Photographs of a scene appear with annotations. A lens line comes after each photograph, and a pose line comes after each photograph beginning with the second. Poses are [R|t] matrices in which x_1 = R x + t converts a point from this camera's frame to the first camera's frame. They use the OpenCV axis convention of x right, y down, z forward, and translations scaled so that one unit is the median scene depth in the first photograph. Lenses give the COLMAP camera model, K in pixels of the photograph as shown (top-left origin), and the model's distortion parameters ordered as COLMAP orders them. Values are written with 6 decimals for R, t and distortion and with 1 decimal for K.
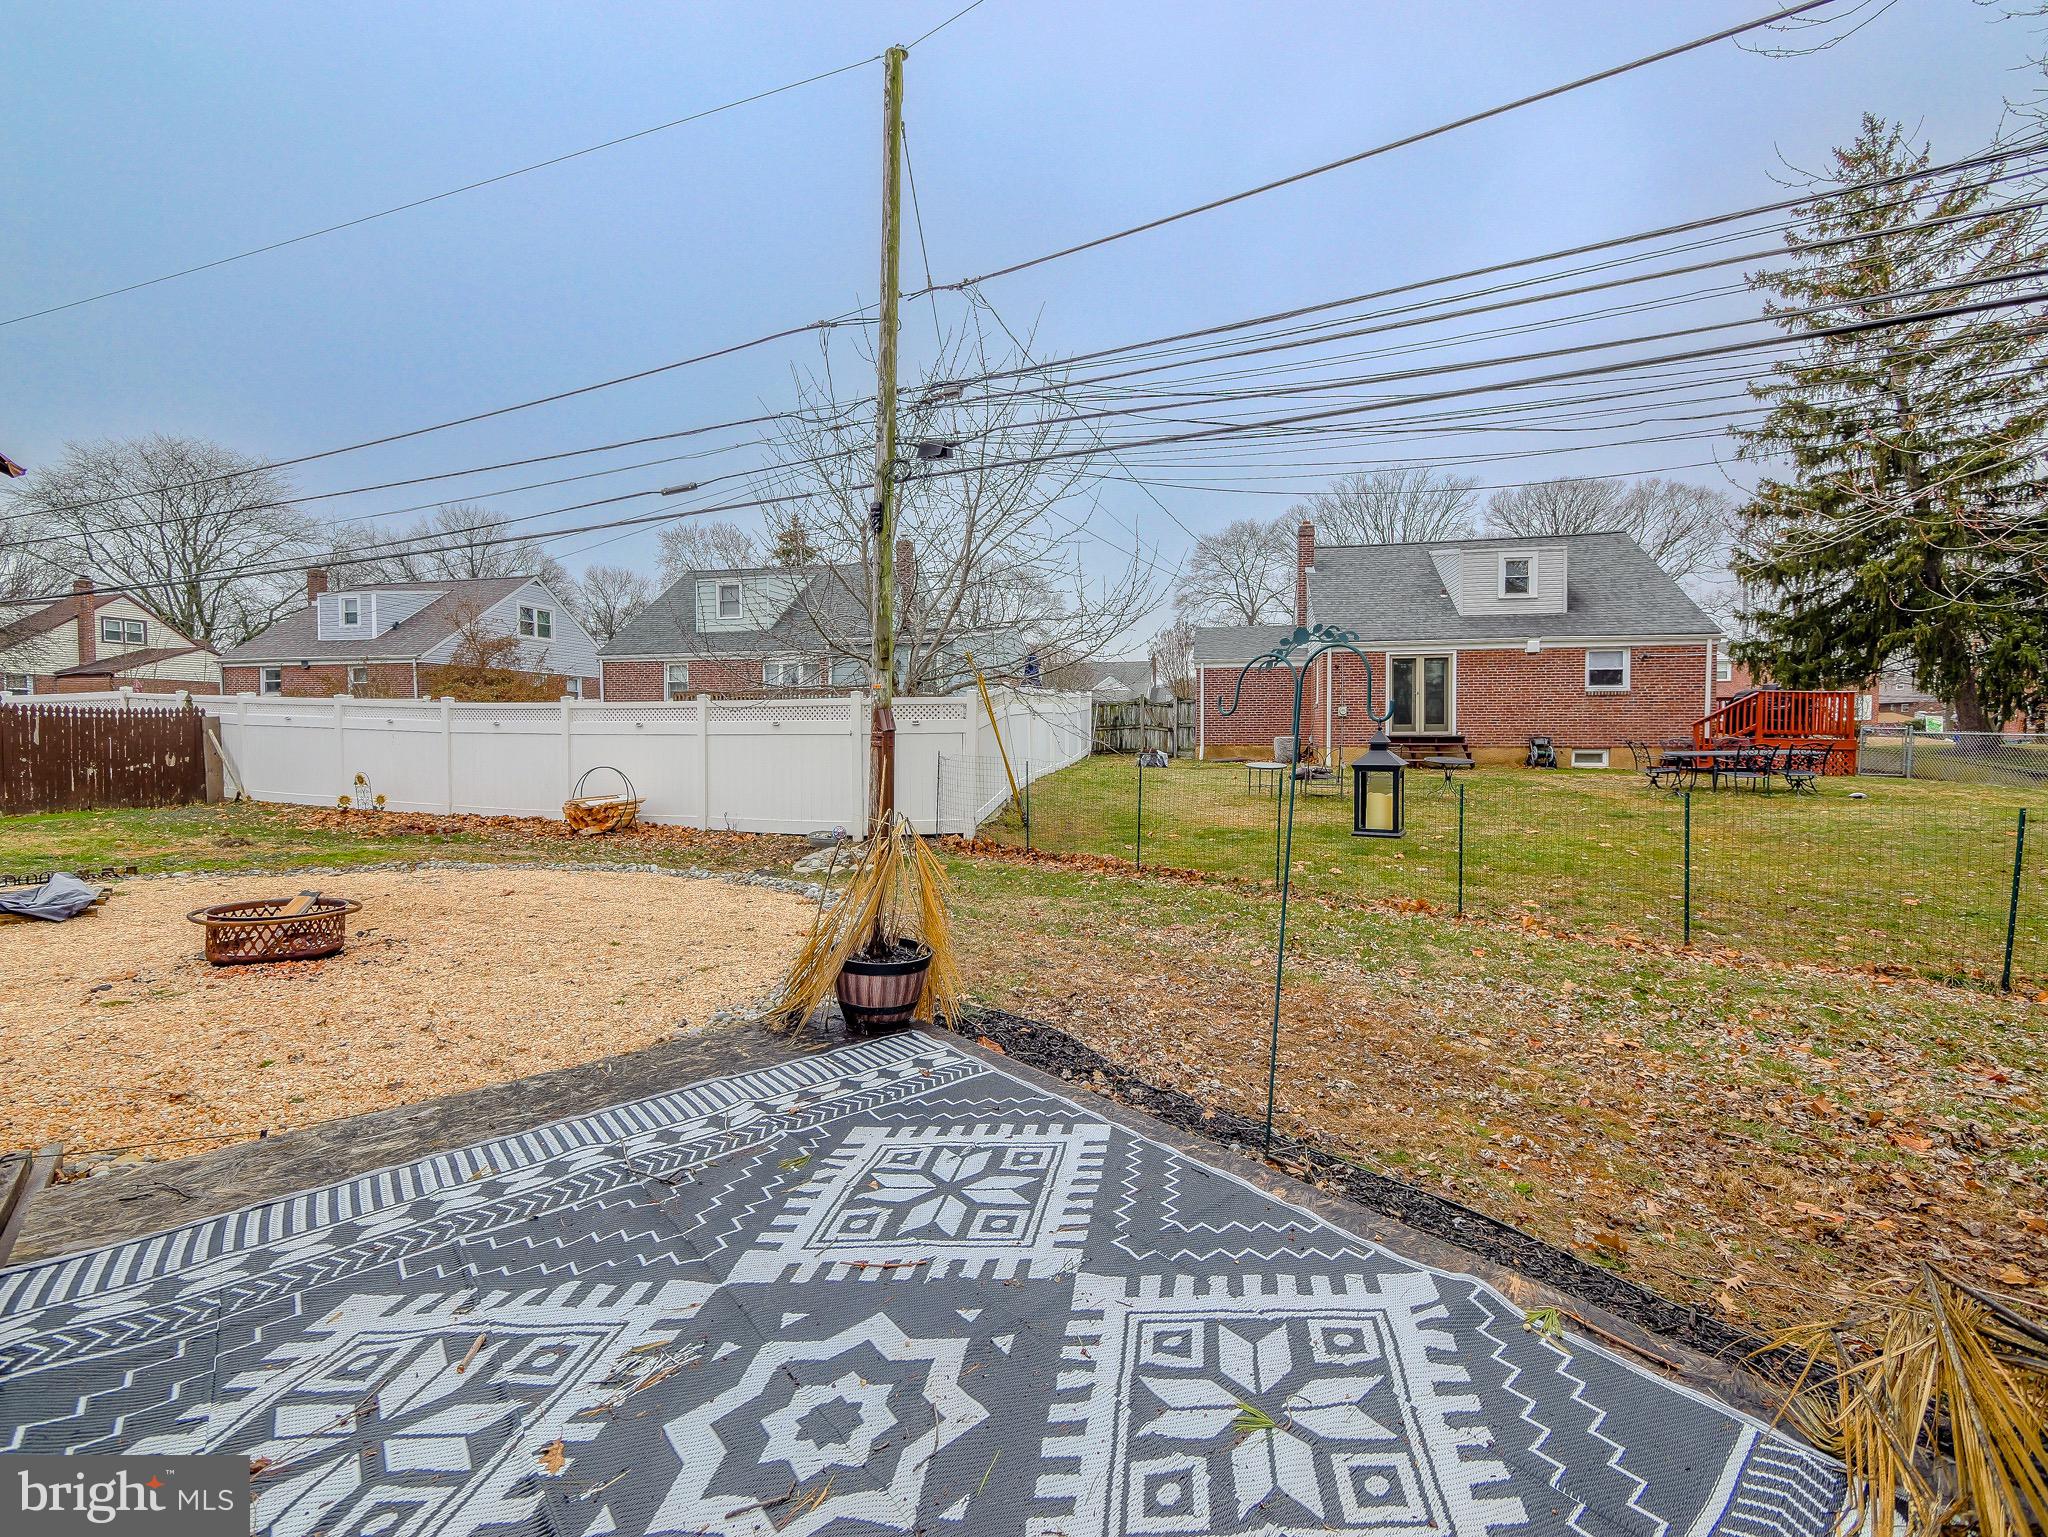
lens RADIAL K [[846.7, 0, 1019.9], [0, 846.7, 759.2], [0, 0, 1]] dist [-0.005065, 0.000102]
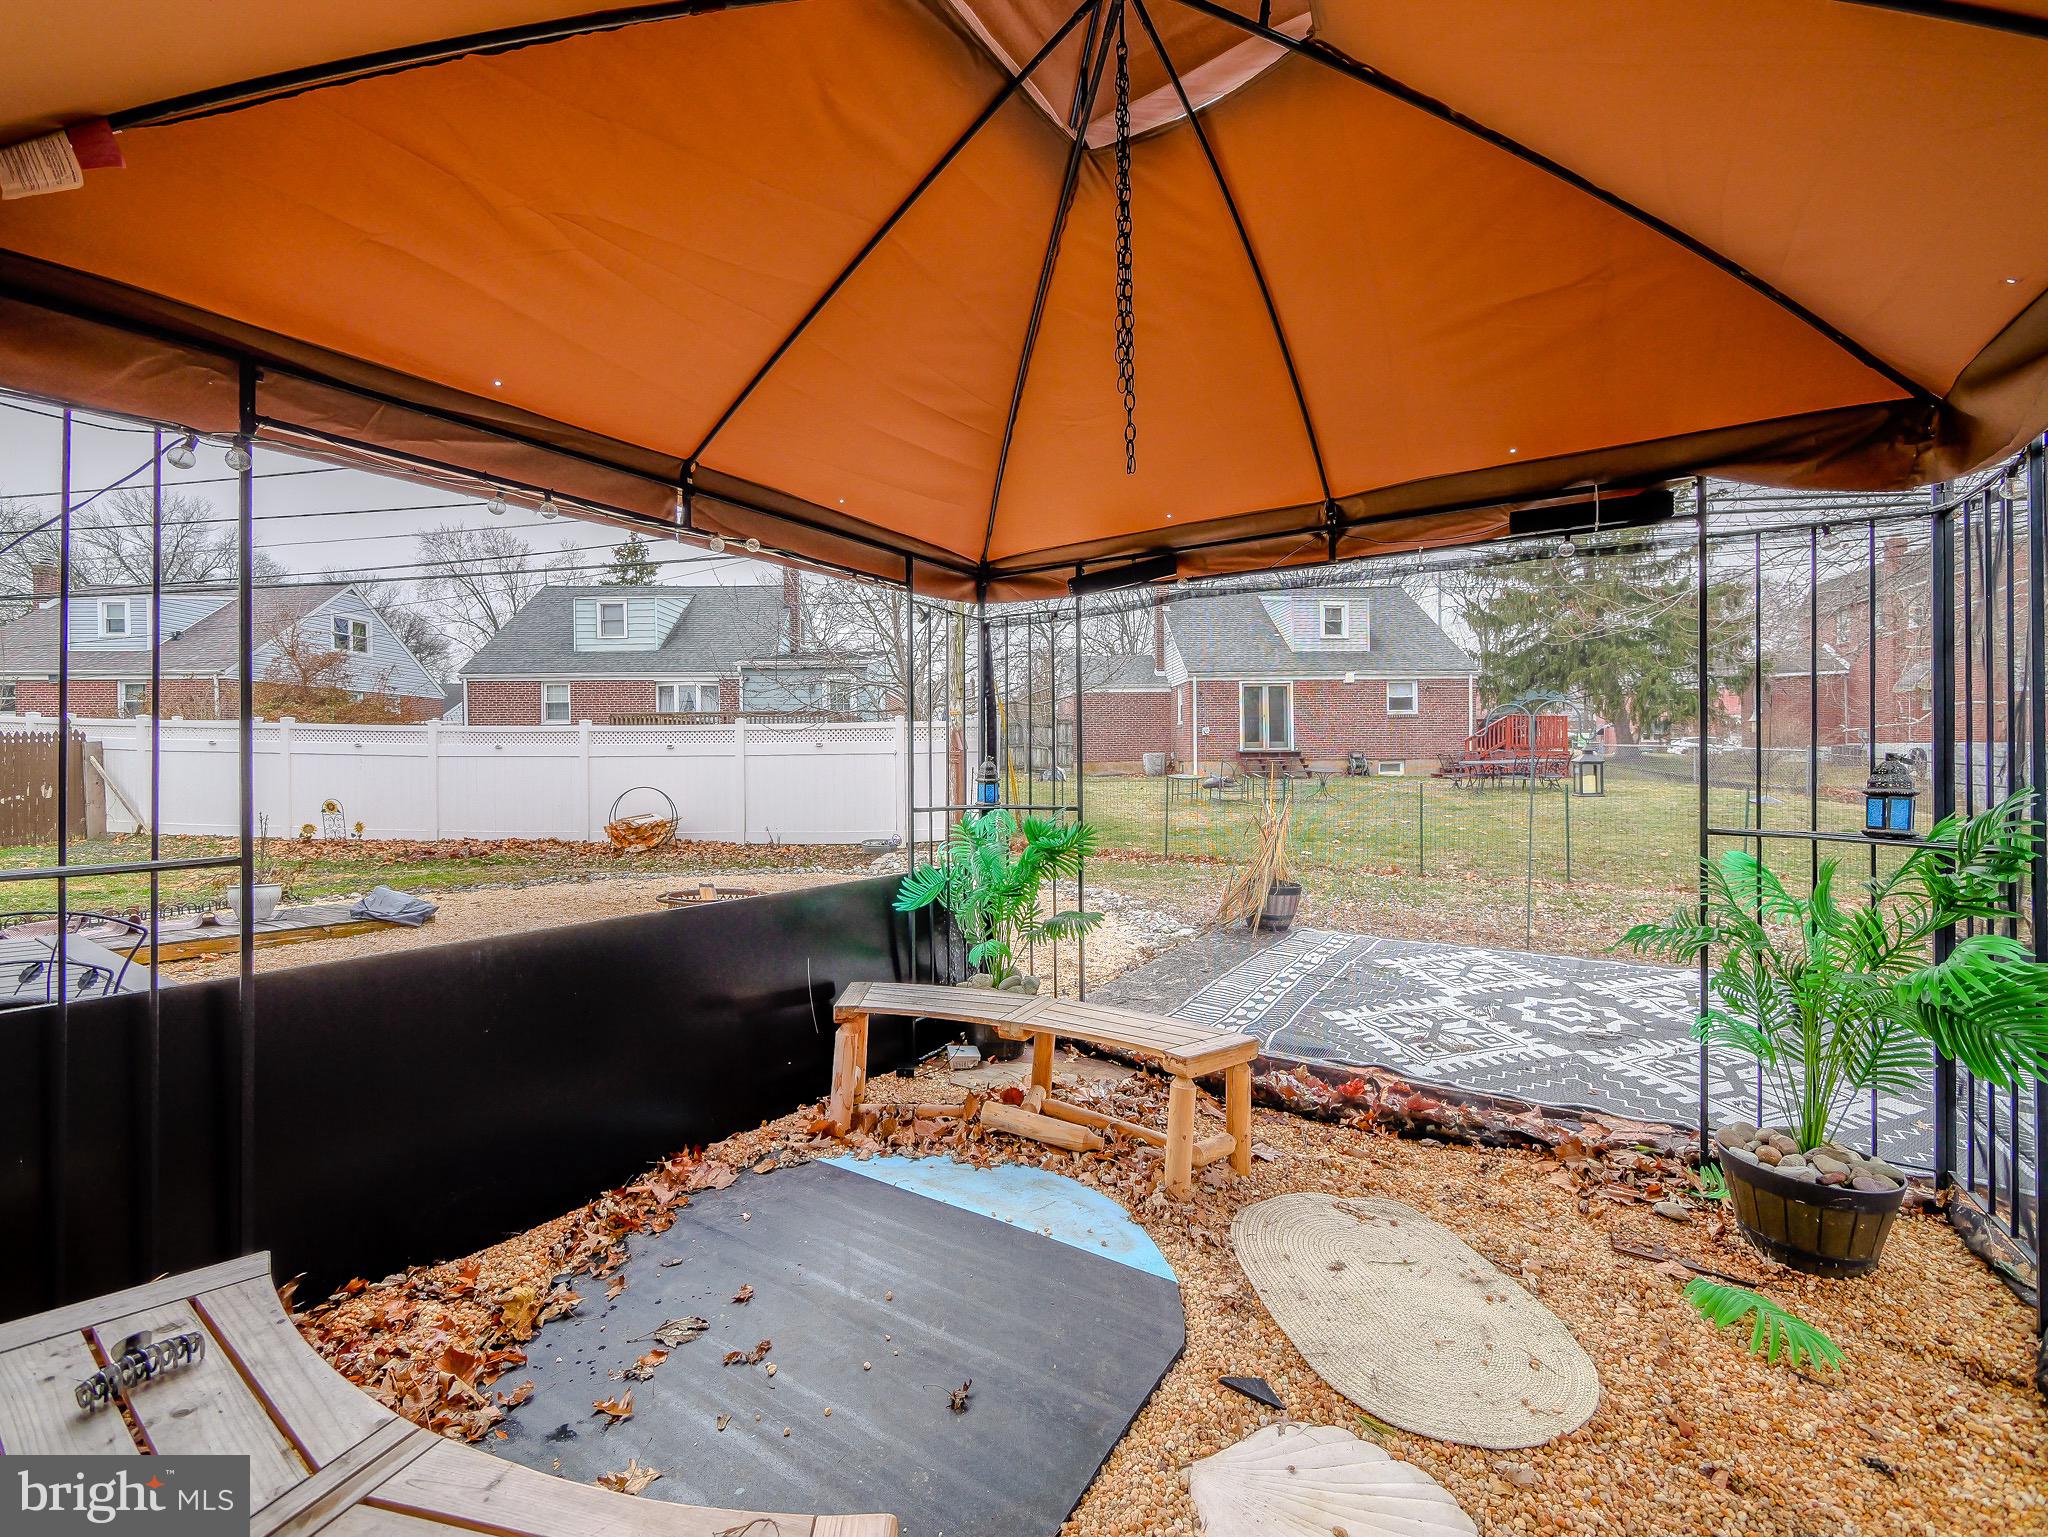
lens RADIAL K [[846.7, 0, 1019.9], [0, 846.7, 759.2], [0, 0, 1]] dist [-0.005065, 0.000102]
pose [[0.967390, -0.011605, 0.253024, -0.166894], [0.017494, 0.999626, -0.021037, 0.002588], [-0.252685, 0.024777, 0.967231, -0.070154]]
